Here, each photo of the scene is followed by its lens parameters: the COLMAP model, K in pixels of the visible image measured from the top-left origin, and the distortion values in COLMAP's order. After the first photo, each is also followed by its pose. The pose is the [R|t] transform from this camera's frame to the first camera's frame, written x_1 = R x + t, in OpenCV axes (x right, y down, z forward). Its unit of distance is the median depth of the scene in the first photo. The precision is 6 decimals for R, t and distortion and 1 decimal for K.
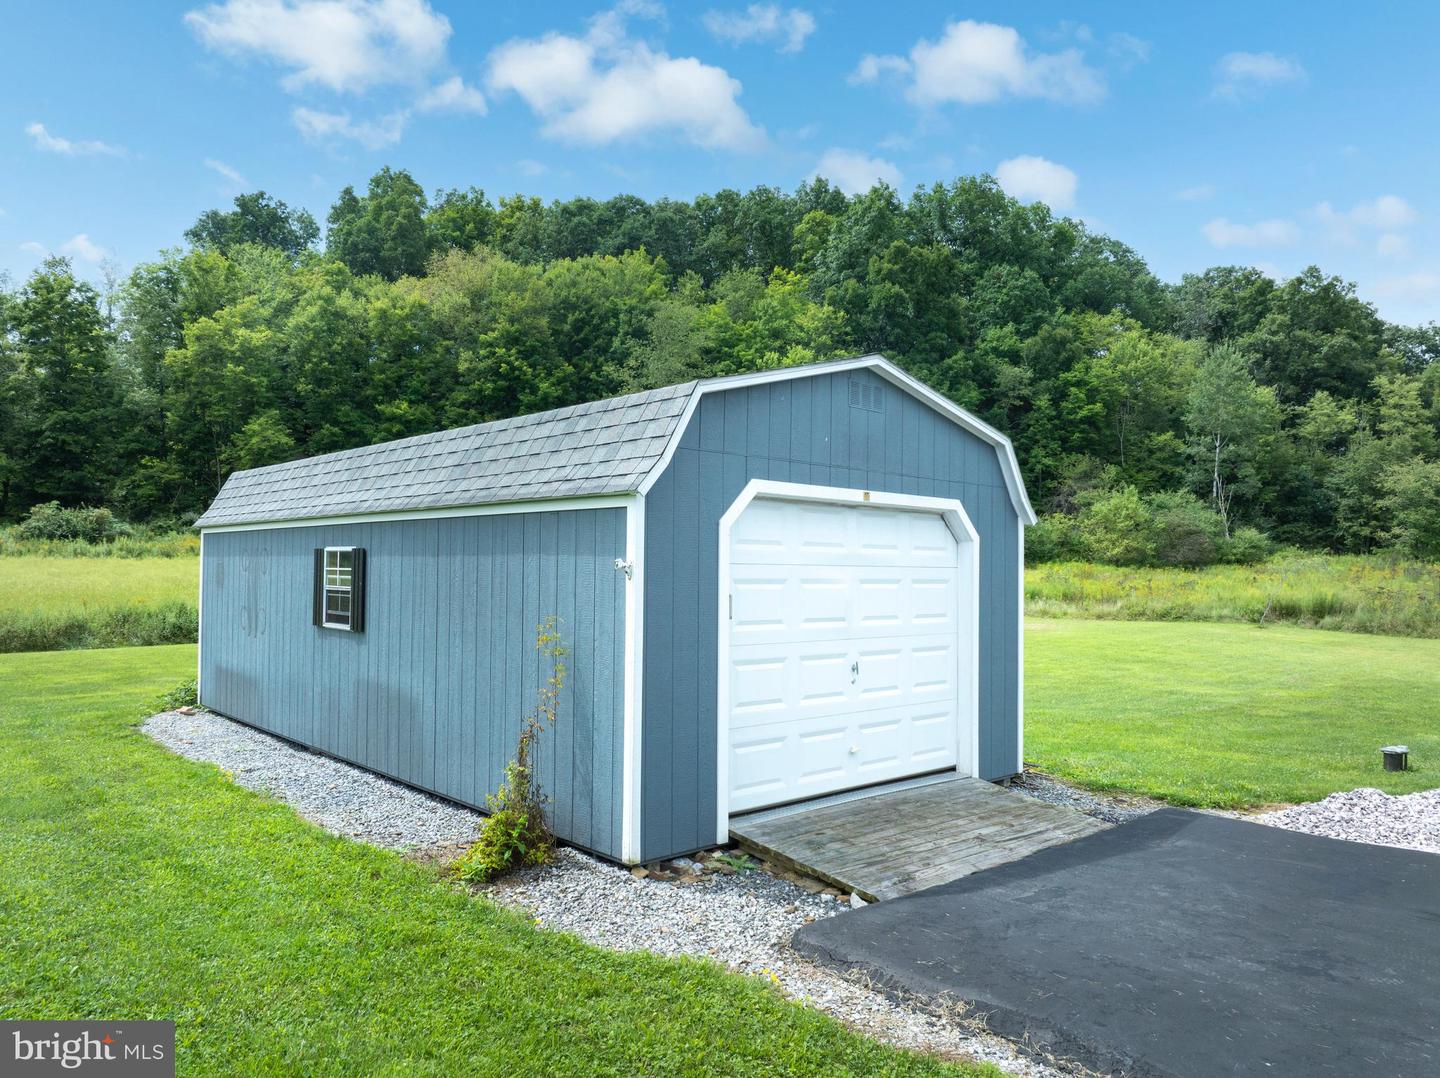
lens RADIAL K [[1003.6, 0, 720.0], [0, 1003.6, 539.0], [0, 0, 1]] dist [-0.000320, -0.120278]
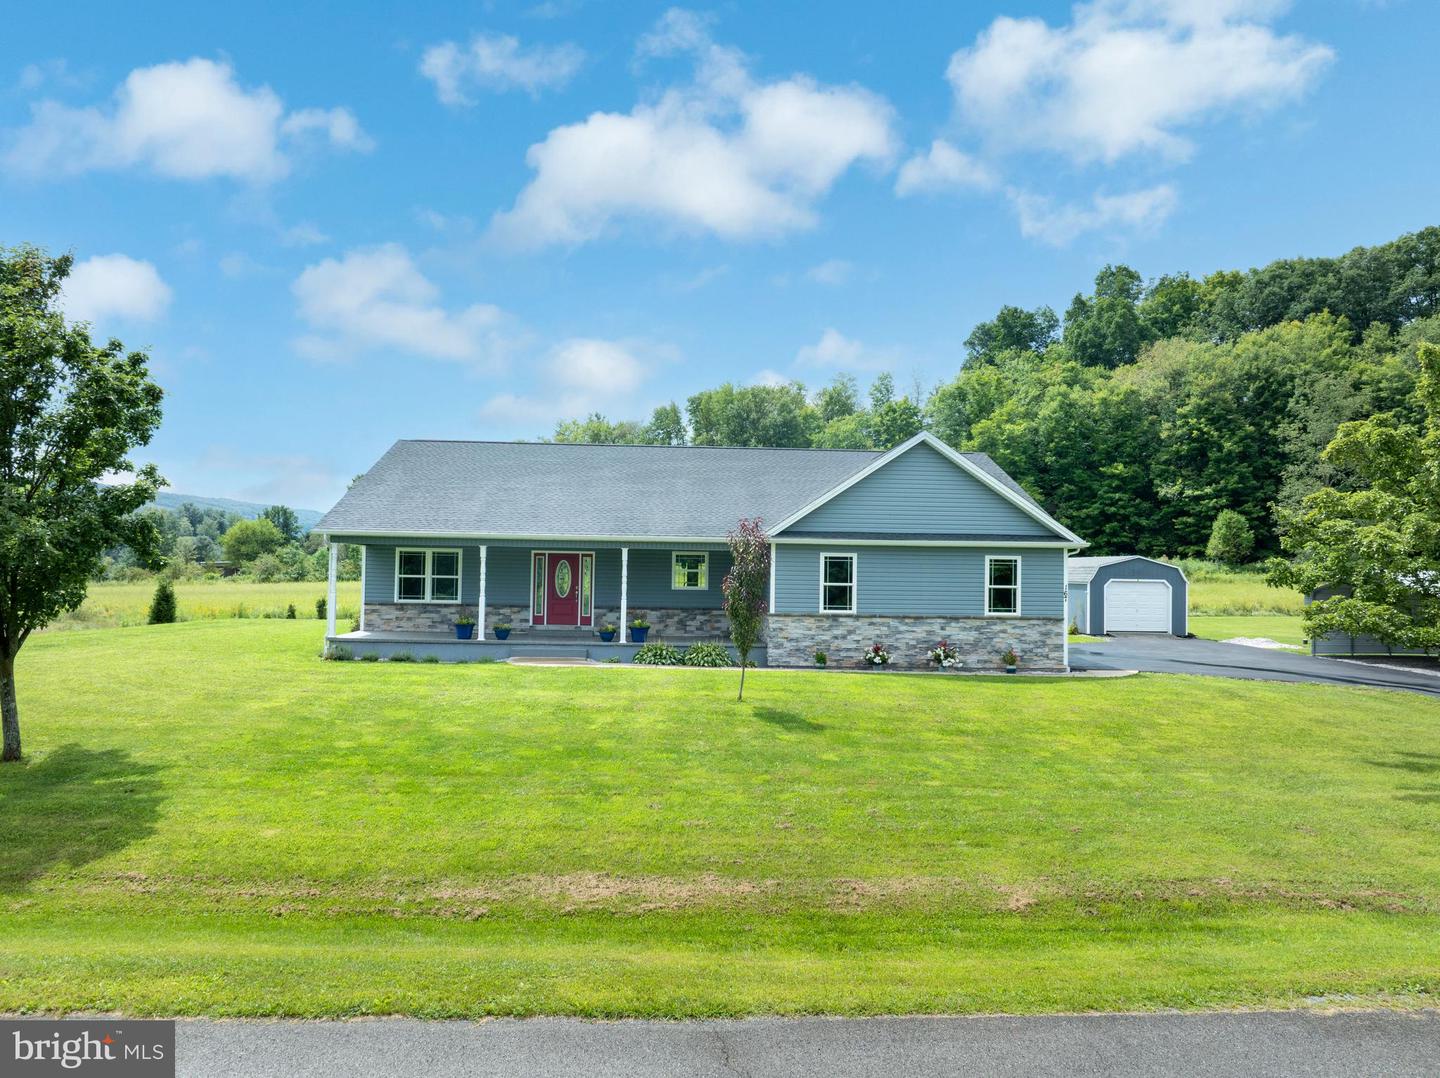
lens RADIAL K [[1010.9, 0, 720.0], [0, 1010.9, 539.0], [0, 0, 1]] dist [-0.041942, 0.002966]
pose [[0.753535, -0.020941, -0.657074, 0.151096], [0.013527, 0.999775, -0.016350, -0.015372], [0.657269, 0.003432, 0.753648, -0.348700]]
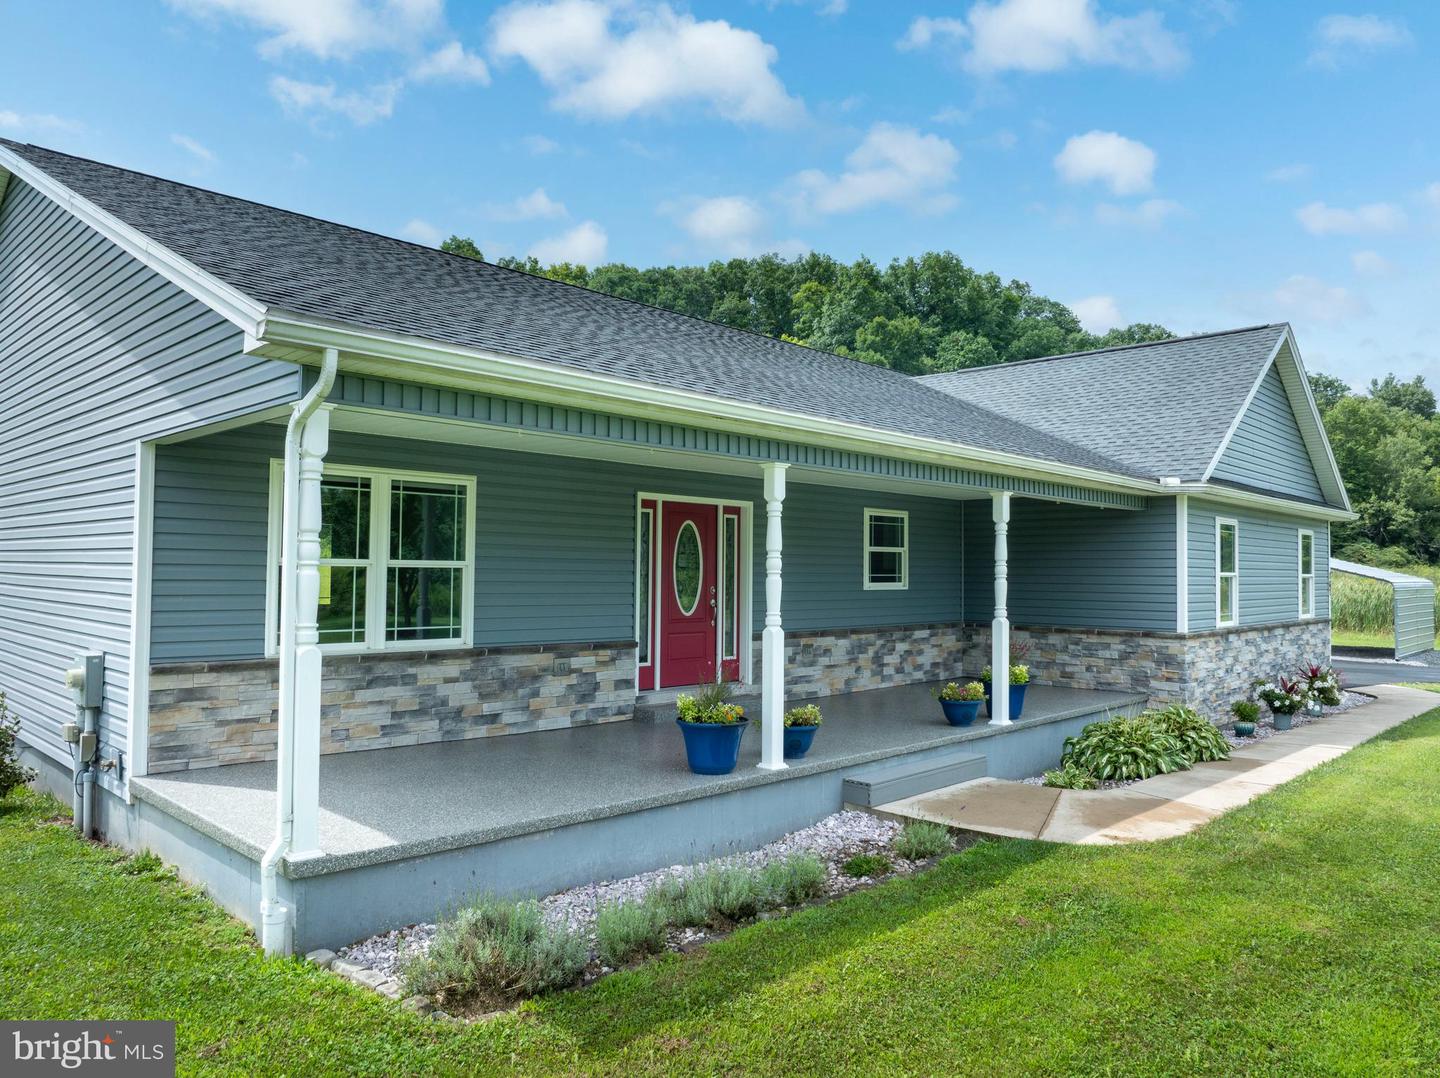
lens RADIAL K [[1010.9, 0, 720.0], [0, 1010.9, 539.0], [0, 0, 1]] dist [-0.041942, 0.002966]
pose [[0.999501, 0.001897, 0.031515, -0.064120], [-0.001919, 0.999998, 0.000678, -0.012782], [-0.031514, -0.000738, 0.999503, -0.276657]]
